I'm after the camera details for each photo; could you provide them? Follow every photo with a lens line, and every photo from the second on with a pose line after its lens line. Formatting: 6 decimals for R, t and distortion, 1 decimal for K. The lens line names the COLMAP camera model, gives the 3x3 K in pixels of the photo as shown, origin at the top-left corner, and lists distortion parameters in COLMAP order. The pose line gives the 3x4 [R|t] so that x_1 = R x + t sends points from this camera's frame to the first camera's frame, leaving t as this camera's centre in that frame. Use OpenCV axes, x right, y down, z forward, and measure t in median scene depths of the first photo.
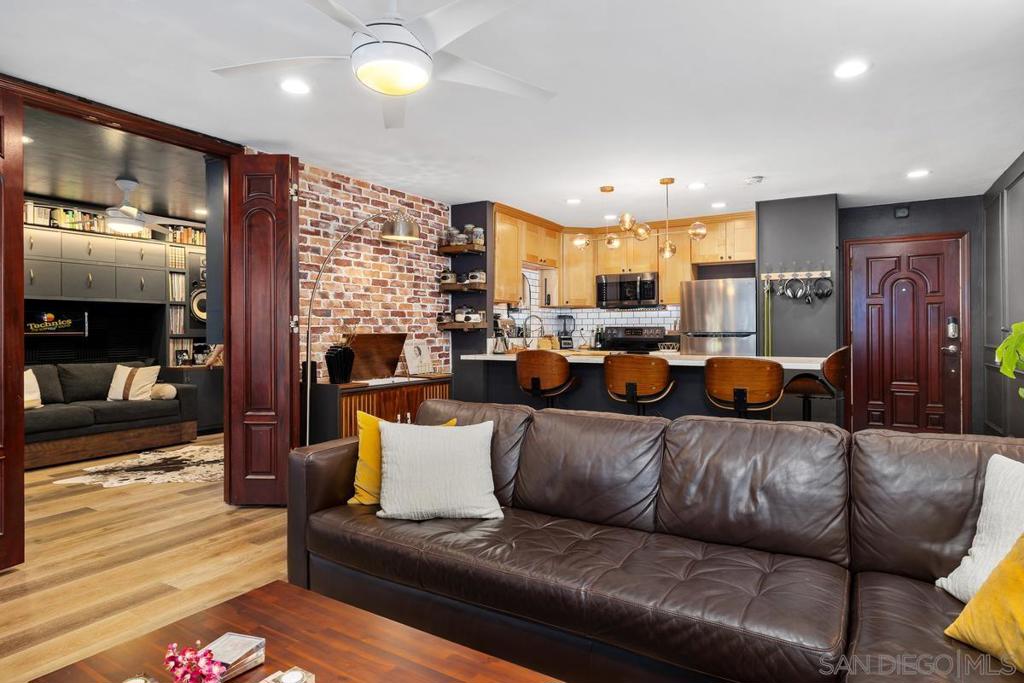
lens RADIAL K [[583.3, 0, 516.2], [0, 583.3, 330.9], [0, 0, 1]] dist [-0.000593, -0.000095]
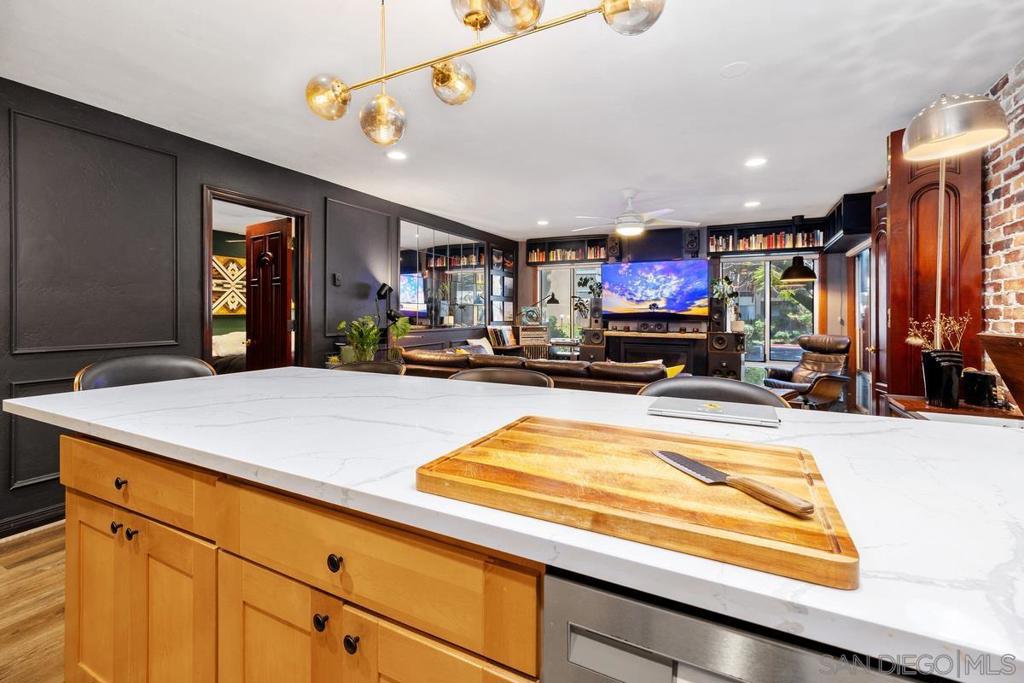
lens RADIAL K [[446.6, 0, 512.7], [0, 446.6, 314.4], [0, 0, 1]] dist [0.001624, 0.000178]
pose [[-0.998705, -0.000687, -0.050877, 0.179284], [-0.000718, 1.000000, 0.000601, -0.012932], [0.050877, 0.000637, -0.998705, 1.223017]]
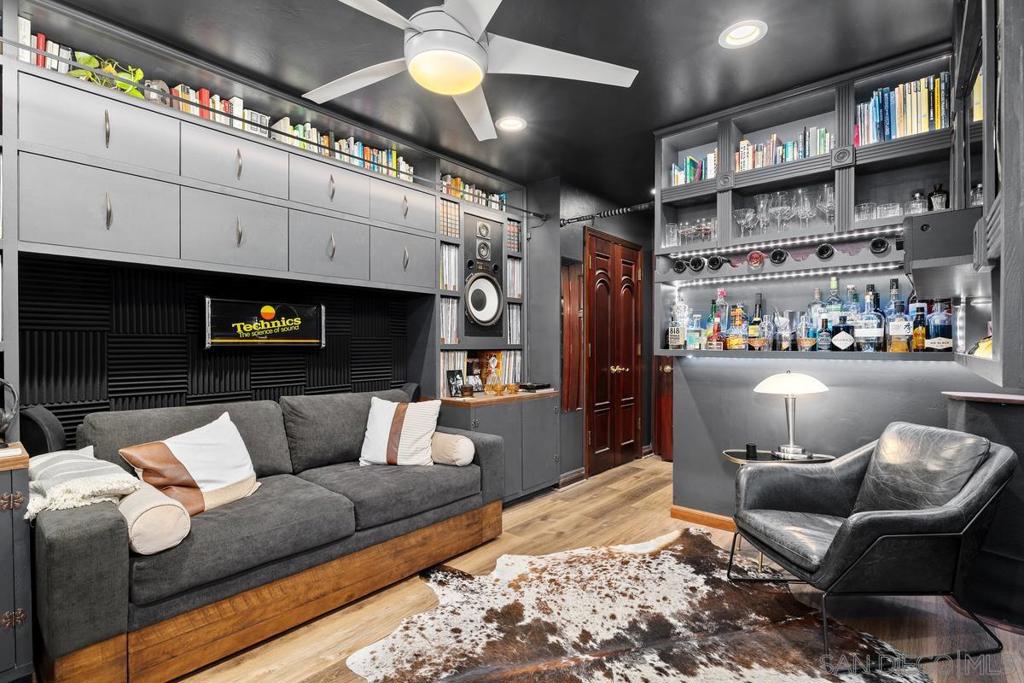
lens RADIAL K [[482.9, 0, 512.0], [0, 482.9, 341.5], [0, 0, 1]] dist [0.000186, 0.000352]
pose [[0.984940, 0.003766, -0.172858, -0.530006], [-0.004189, 0.999989, -0.002081, 0.004486], [0.172849, 0.002774, 0.984945, 0.632938]]
